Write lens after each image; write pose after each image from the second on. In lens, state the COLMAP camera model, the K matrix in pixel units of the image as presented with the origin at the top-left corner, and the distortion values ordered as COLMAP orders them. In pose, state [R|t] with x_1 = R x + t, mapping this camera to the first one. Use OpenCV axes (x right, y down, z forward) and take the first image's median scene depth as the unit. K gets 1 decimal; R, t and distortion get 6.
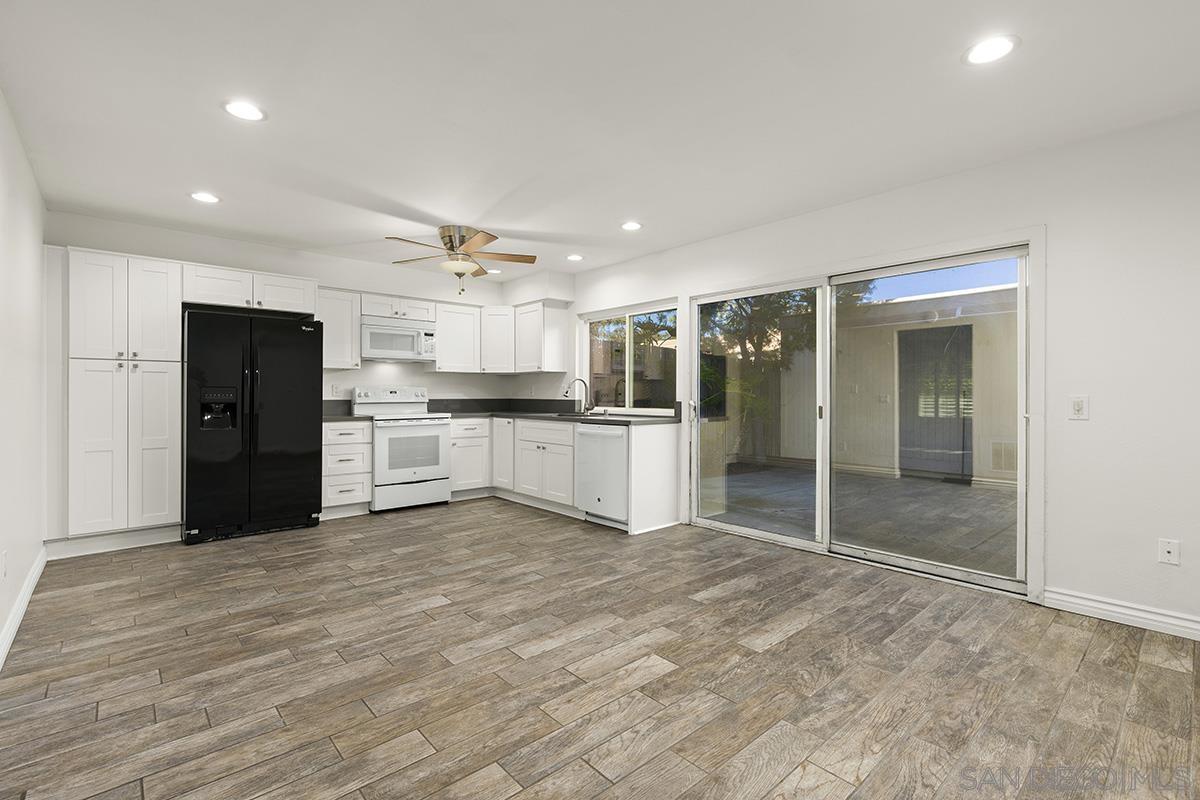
lens RADIAL K [[540.0, 0, 608.1], [0, 540.0, 392.4], [0, 0, 1]] dist [0.009007, -0.002286]
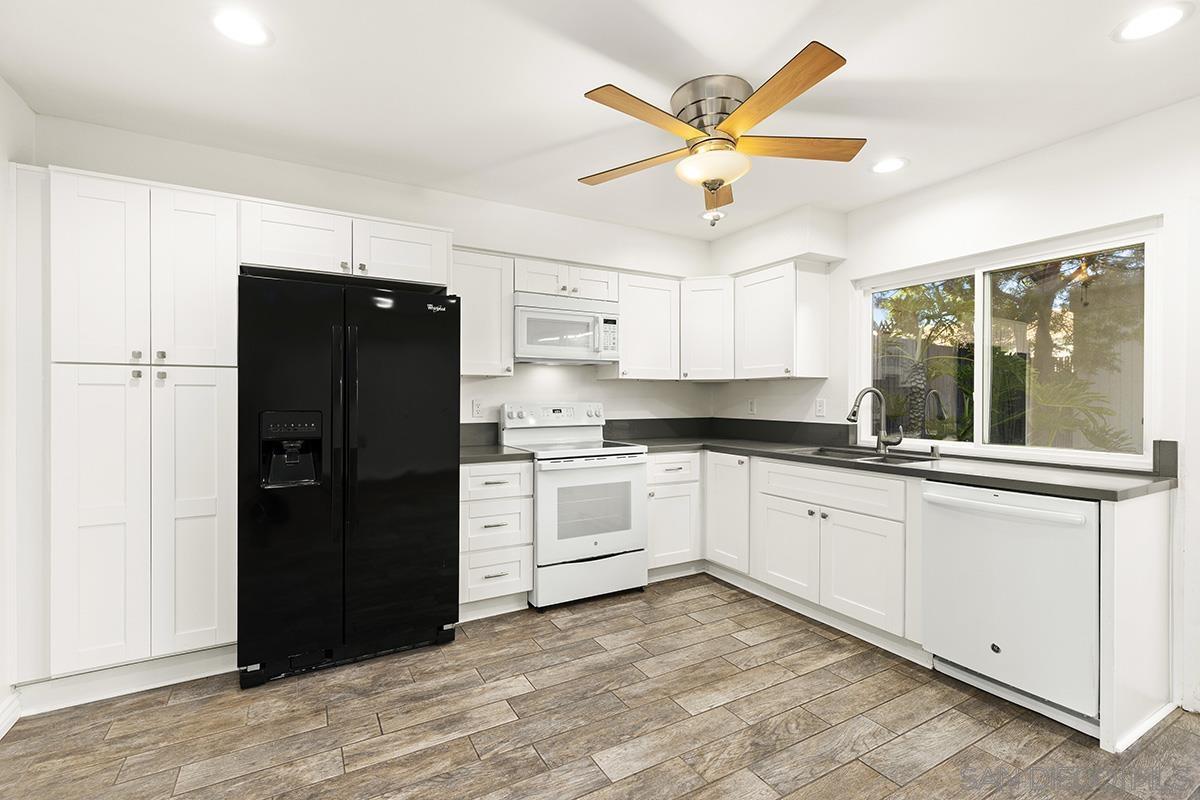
lens RADIAL K [[540.0, 0, 605.8], [0, 540.0, 400.0], [0, 0, 1]] dist [0.009007, -0.002286]
pose [[0.976794, 0.000882, -0.214179, -0.337322], [0.000577, 0.999977, 0.006750, -0.030052], [0.214180, -0.006717, 0.976771, 0.629236]]
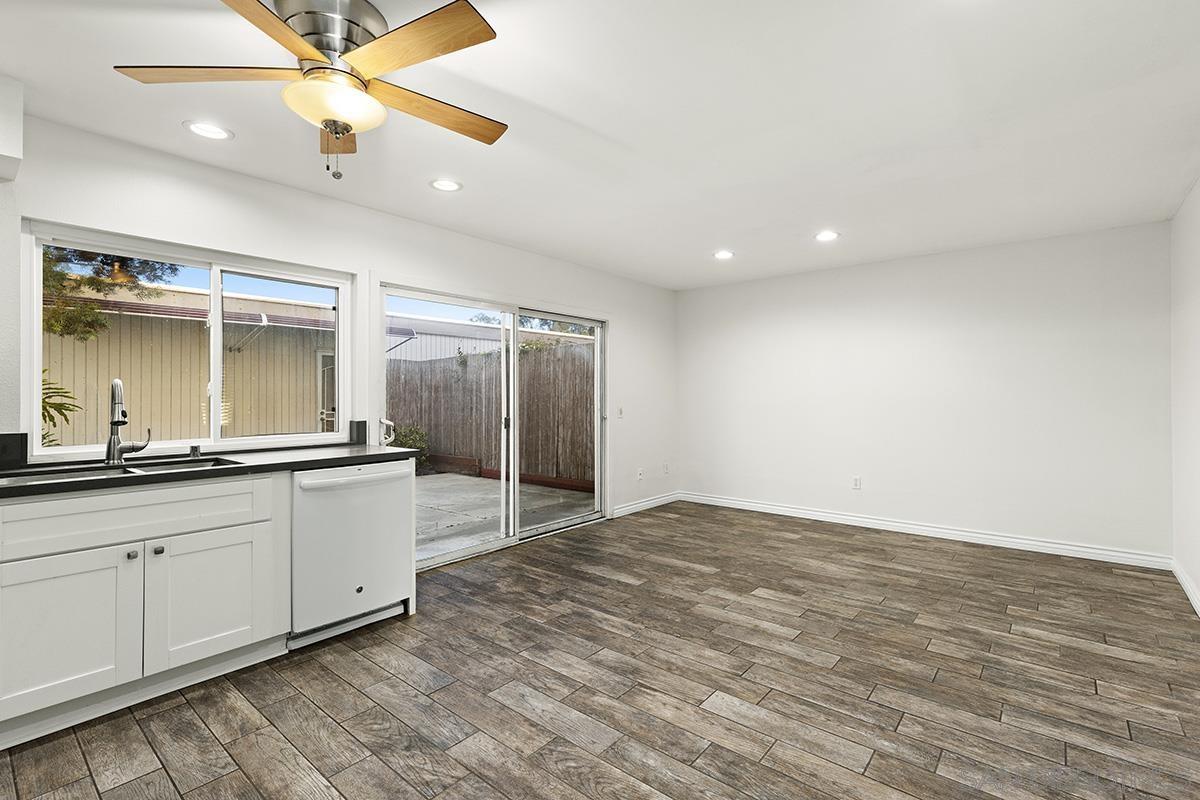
lens RADIAL K [[540.0, 0, 609.9], [0, 540.0, 396.3], [0, 0, 1]] dist [0.009007, -0.002286]
pose [[-0.141356, -0.003408, 0.989953, -0.892722], [-0.003728, 0.999989, 0.002910, -0.028405], [-0.989952, -0.003279, -0.141367, 1.097301]]
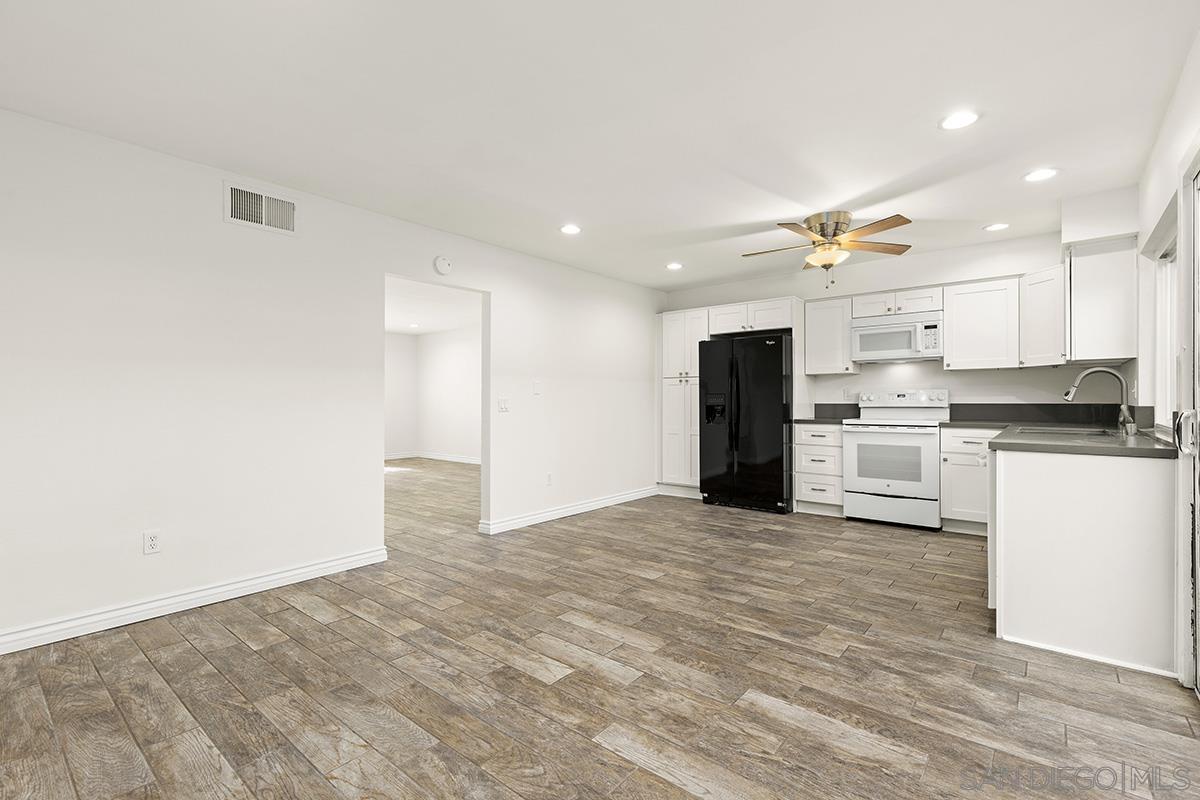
lens RADIAL K [[540.0, 0, 609.9], [0, 540.0, 395.9], [0, 0, 1]] dist [0.009007, -0.002286]
pose [[0.146859, -0.007307, -0.989130, 0.732125], [0.009112, 0.999940, -0.006034, 0.002043], [0.989116, -0.008127, 0.146916, 0.646339]]
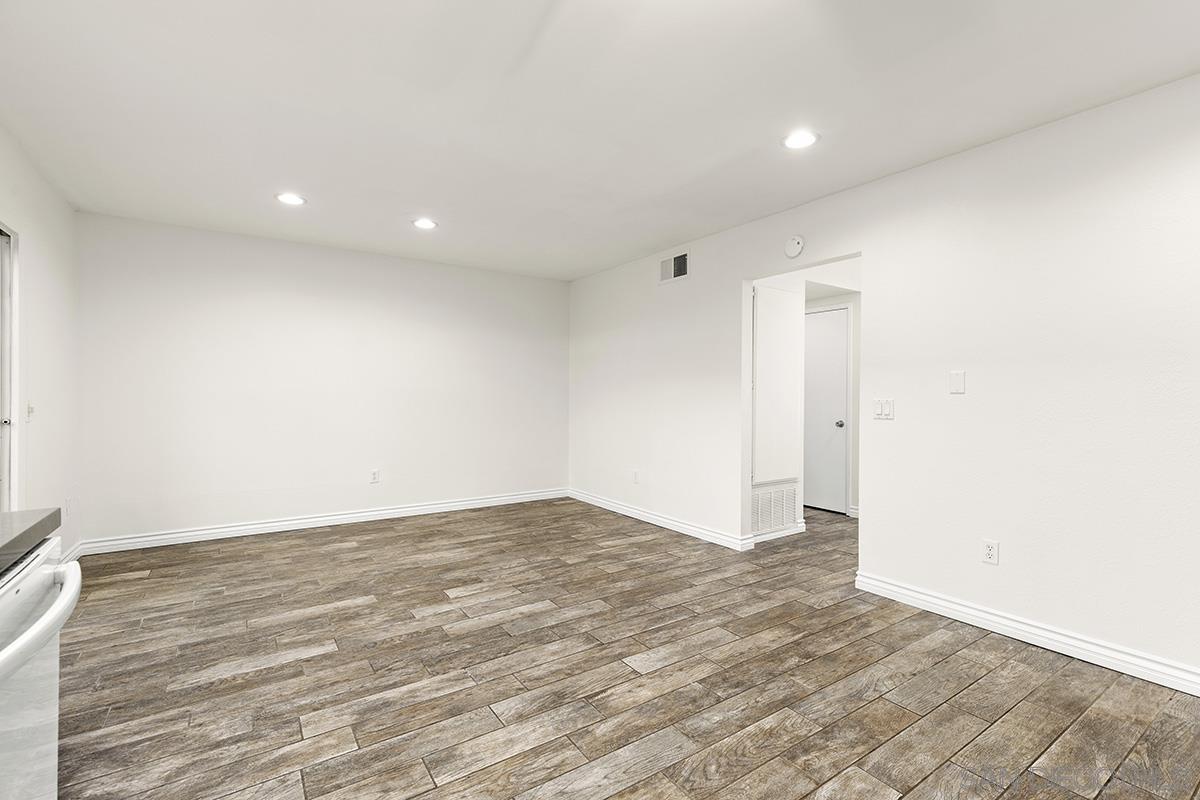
lens RADIAL K [[540.0, 0, 602.1], [0, 540.0, 378.7], [0, 0, 1]] dist [0.009007, -0.002286]
pose [[-0.989392, 0.000639, 0.145268, -0.326537], [-0.004489, 0.999378, -0.034971, -0.002106], [-0.145200, -0.035253, -0.988774, 1.579797]]
